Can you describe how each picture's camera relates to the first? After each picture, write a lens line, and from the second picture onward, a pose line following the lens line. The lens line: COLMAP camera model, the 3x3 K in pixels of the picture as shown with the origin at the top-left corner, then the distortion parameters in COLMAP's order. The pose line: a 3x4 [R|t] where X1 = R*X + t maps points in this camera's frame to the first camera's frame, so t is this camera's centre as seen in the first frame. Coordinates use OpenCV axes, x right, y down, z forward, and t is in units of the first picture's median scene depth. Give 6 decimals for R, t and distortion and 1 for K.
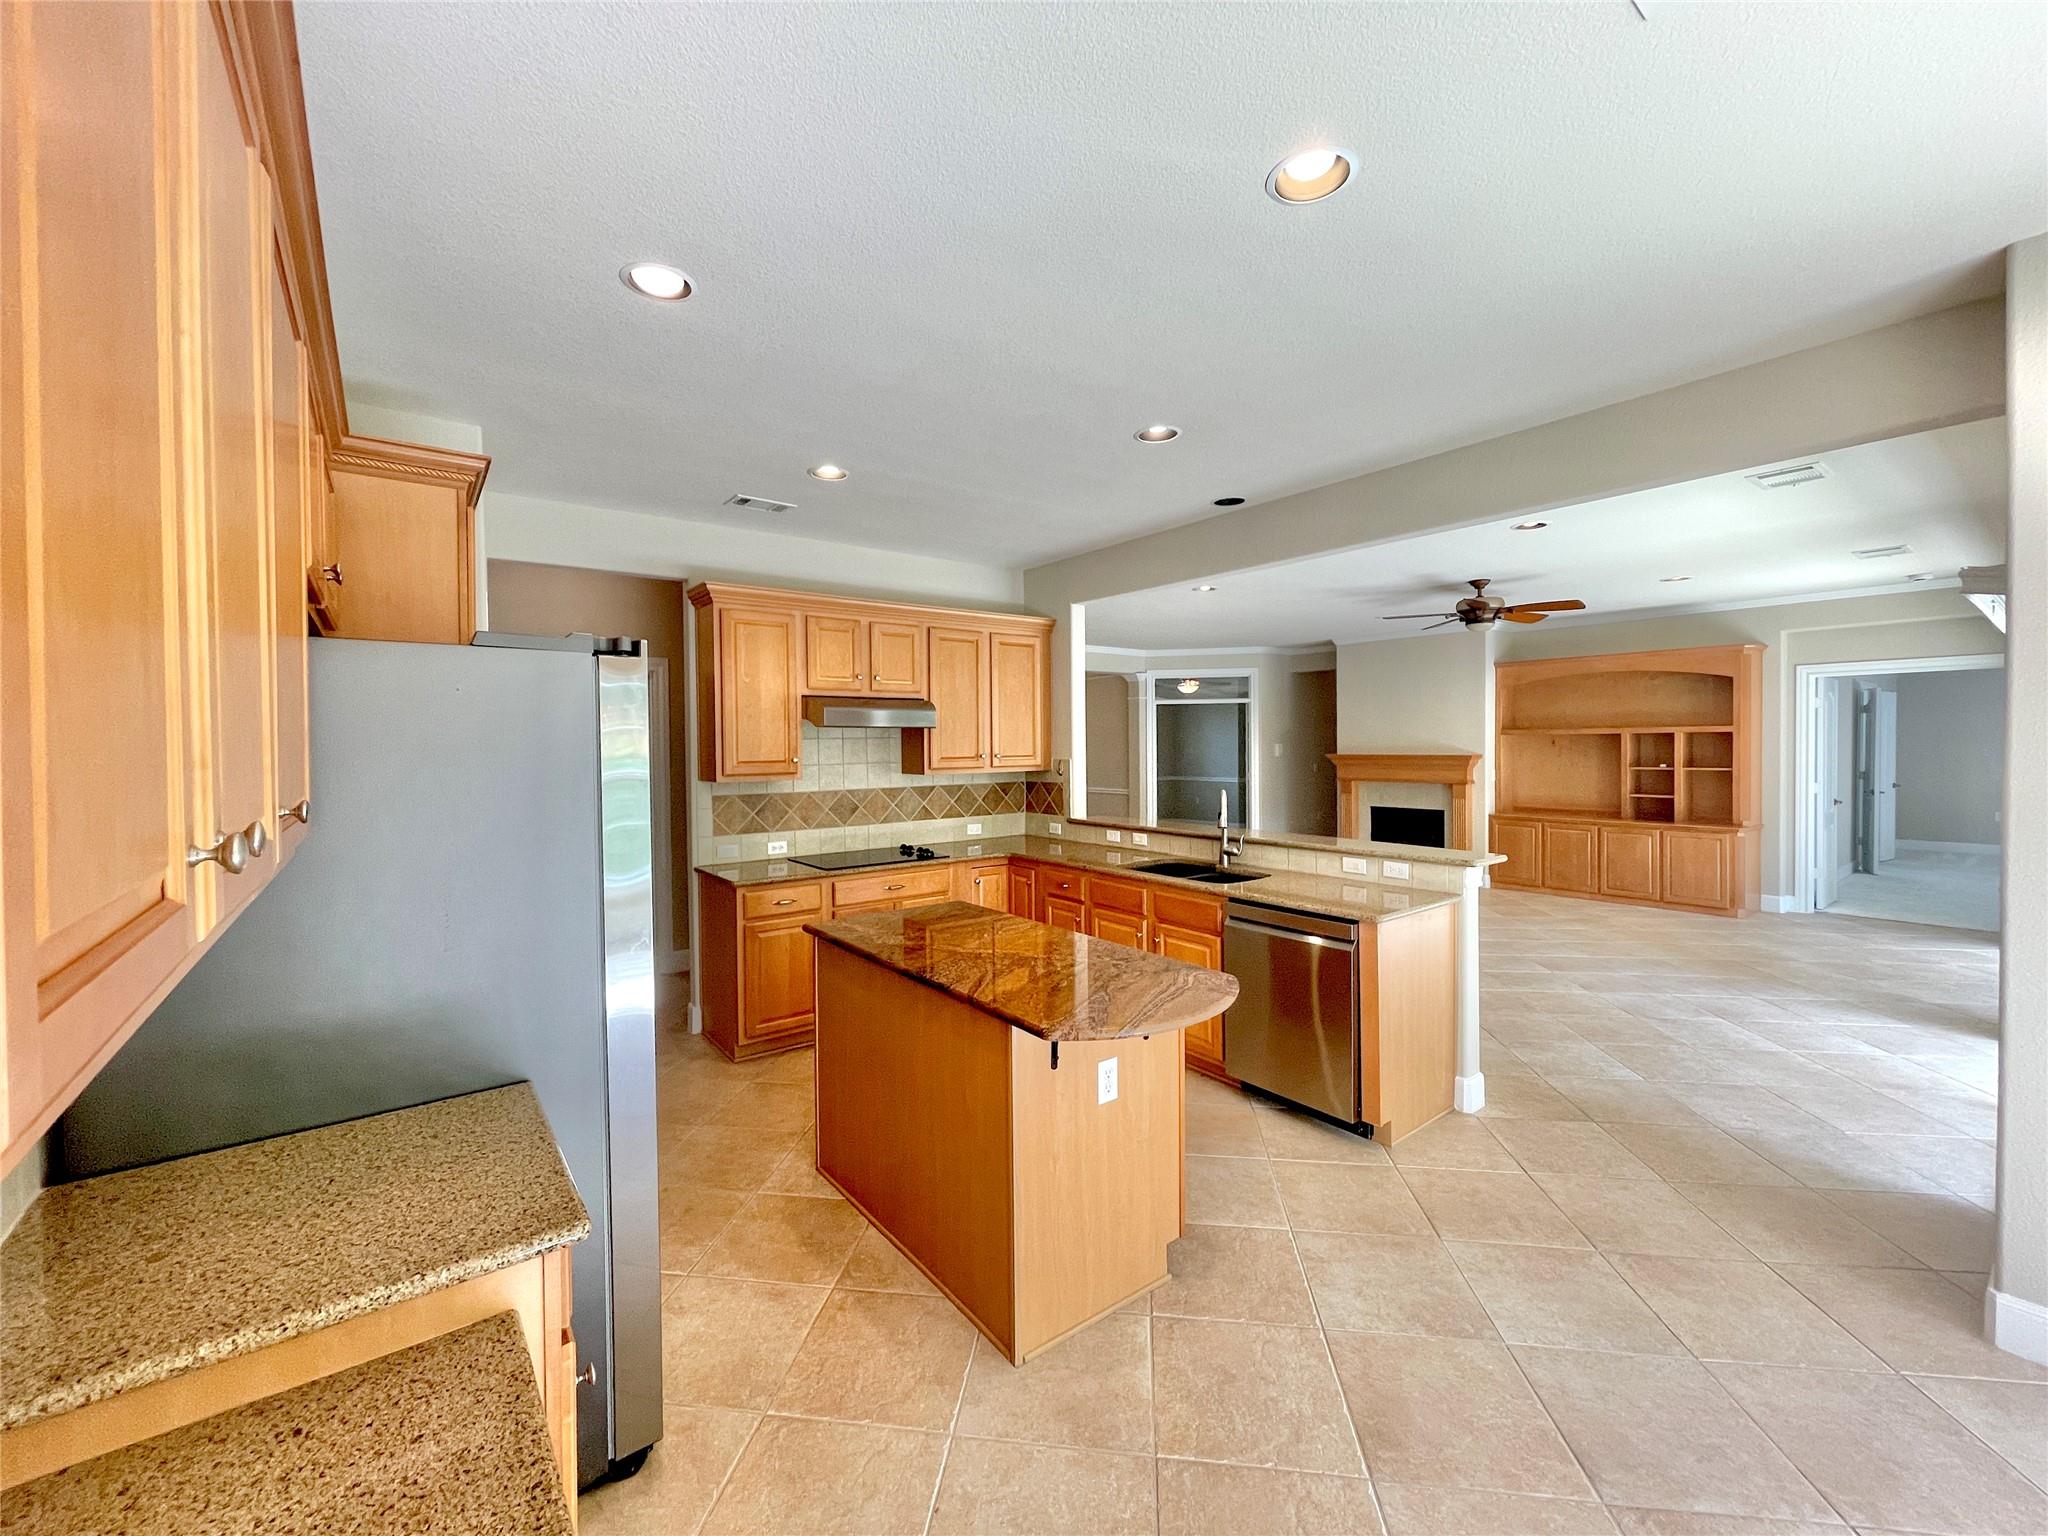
lens RADIAL K [[836.4, 0, 998.7], [0, 836.4, 757.8], [0, 0, 1]] dist [-0.008310, -0.000380]
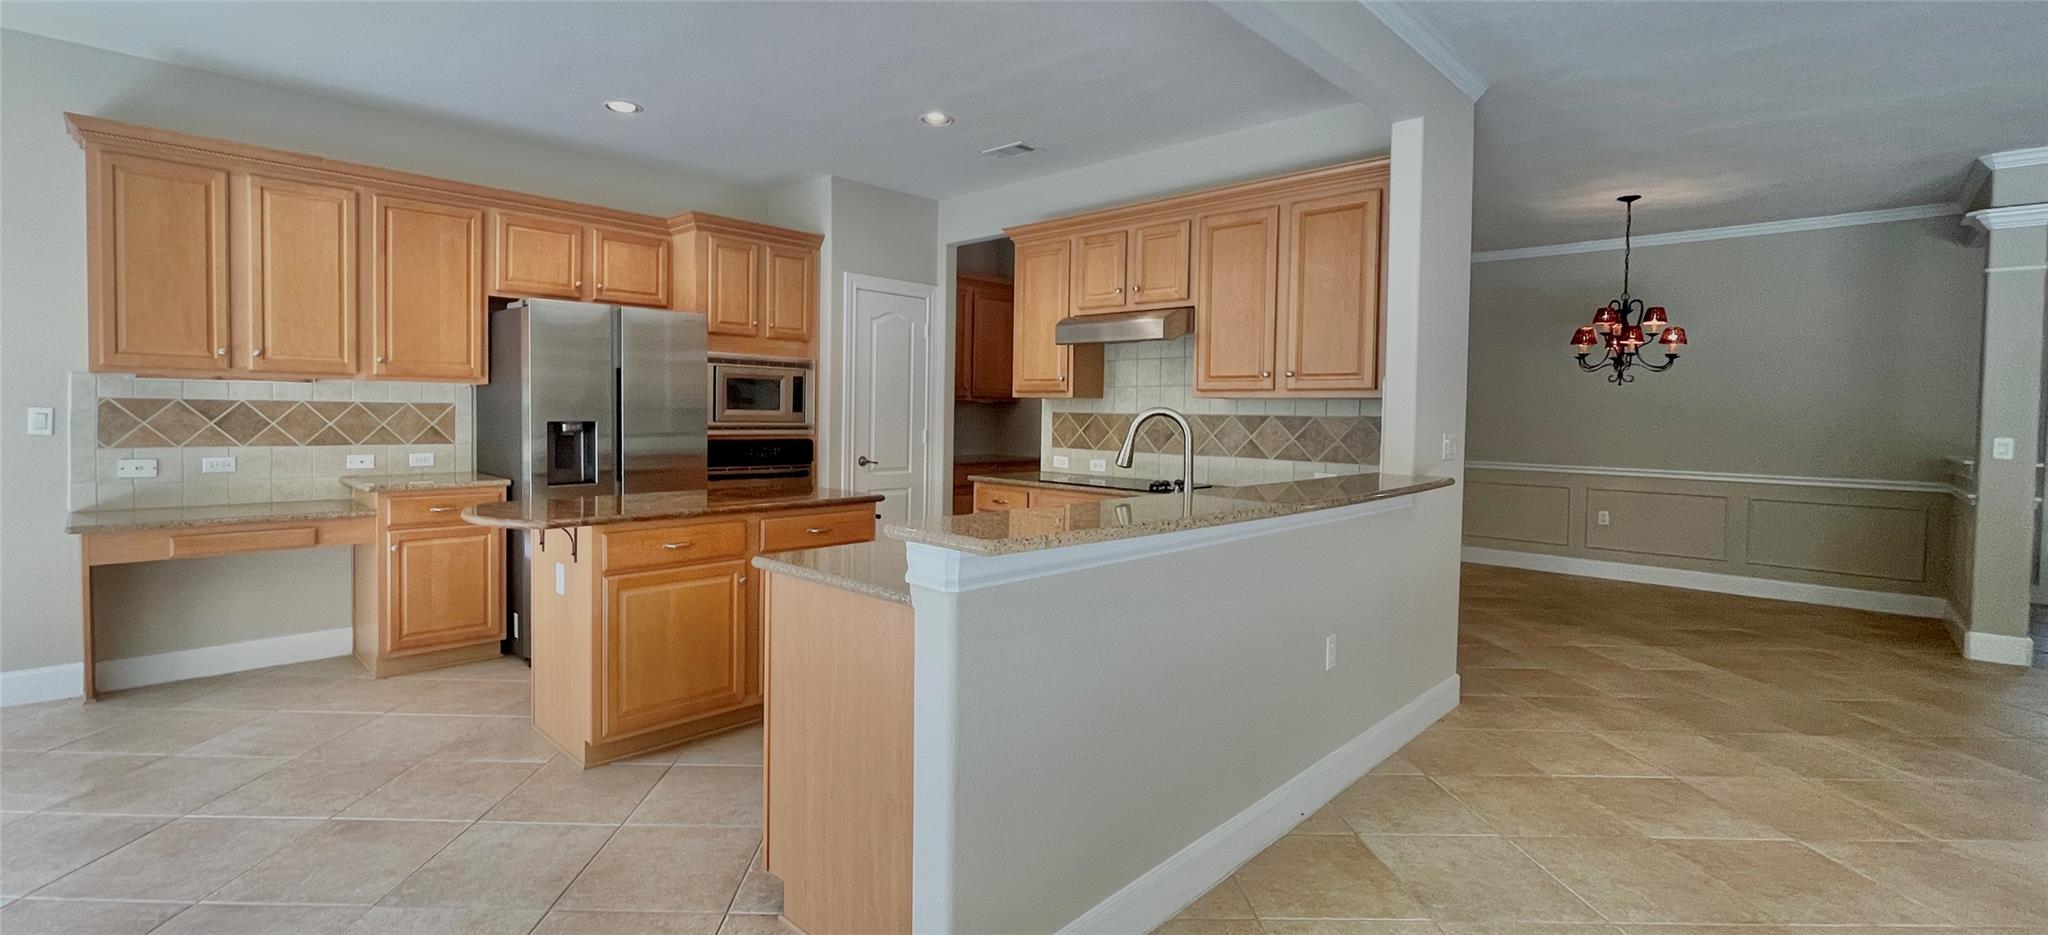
lens RADIAL K [[855.7, 0, 970.5], [0, 855.7, 440.8], [0, 0, 1]] dist [0.001050, 0.000312]
pose [[0.151684, 0.048982, -0.987215, 0.741691], [-0.036686, 0.998362, 0.043899, 0.035325], [0.987748, 0.029558, 0.153233, 0.665042]]
